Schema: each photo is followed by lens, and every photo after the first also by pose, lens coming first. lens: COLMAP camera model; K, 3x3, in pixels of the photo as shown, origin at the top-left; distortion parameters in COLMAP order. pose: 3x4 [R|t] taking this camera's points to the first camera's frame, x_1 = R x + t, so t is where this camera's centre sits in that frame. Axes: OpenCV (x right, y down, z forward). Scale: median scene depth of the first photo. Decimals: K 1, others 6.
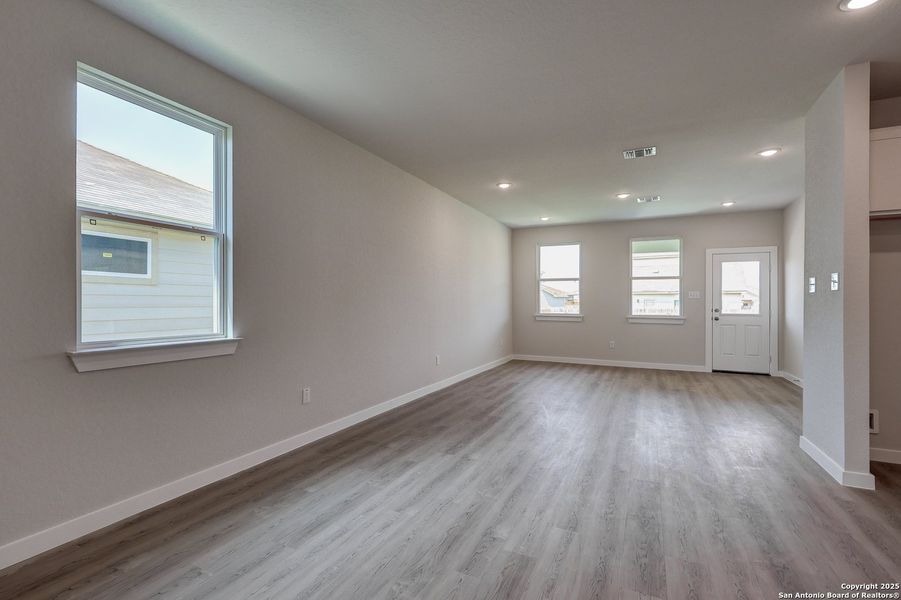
lens RADIAL K [[413.6, 0, 453.1], [0, 413.6, 301.7], [0, 0, 1]] dist [-0.000418, 0.000406]
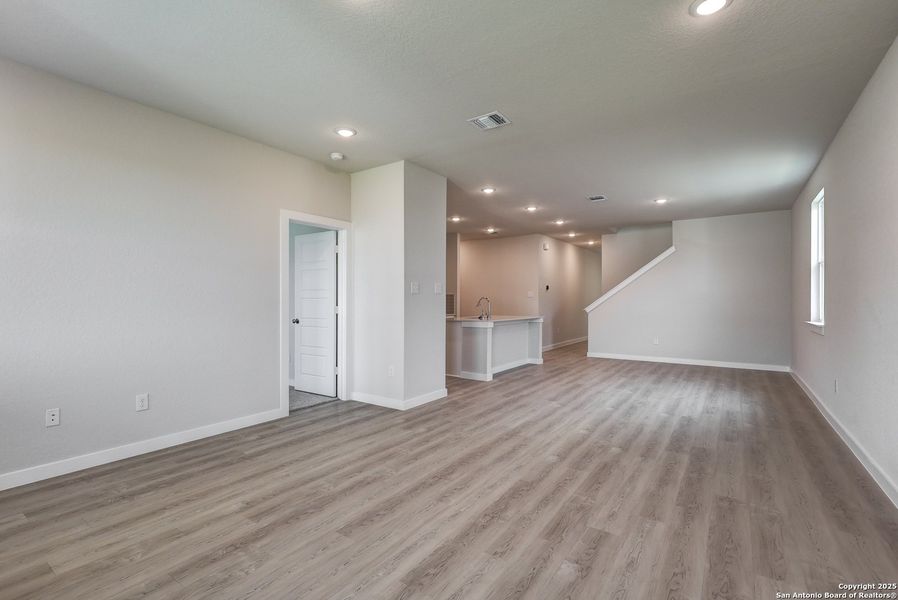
lens RADIAL K [[412.2, 0, 449.1], [0, 412.2, 300.3], [0, 0, 1]] dist [-0.000418, 0.000406]
pose [[-0.986567, -0.003301, 0.163322, 0.233871], [-0.004192, 0.999978, -0.005110, 0.005003], [-0.163301, -0.005726, -0.986560, 1.087859]]
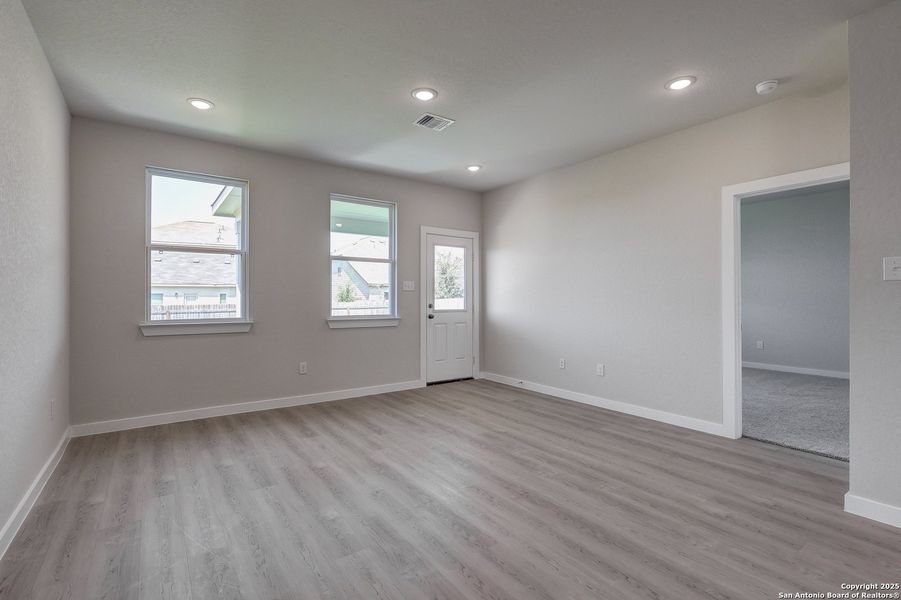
lens RADIAL K [[413.6, 0, 443.2], [0, 413.6, 298.3], [0, 0, 1]] dist [-0.000418, 0.000406]
pose [[0.494136, -0.004529, 0.869373, -0.030084], [0.000299, 0.999987, 0.005039, 0.002756], [-0.869385, -0.002230, 0.494131, 0.592683]]
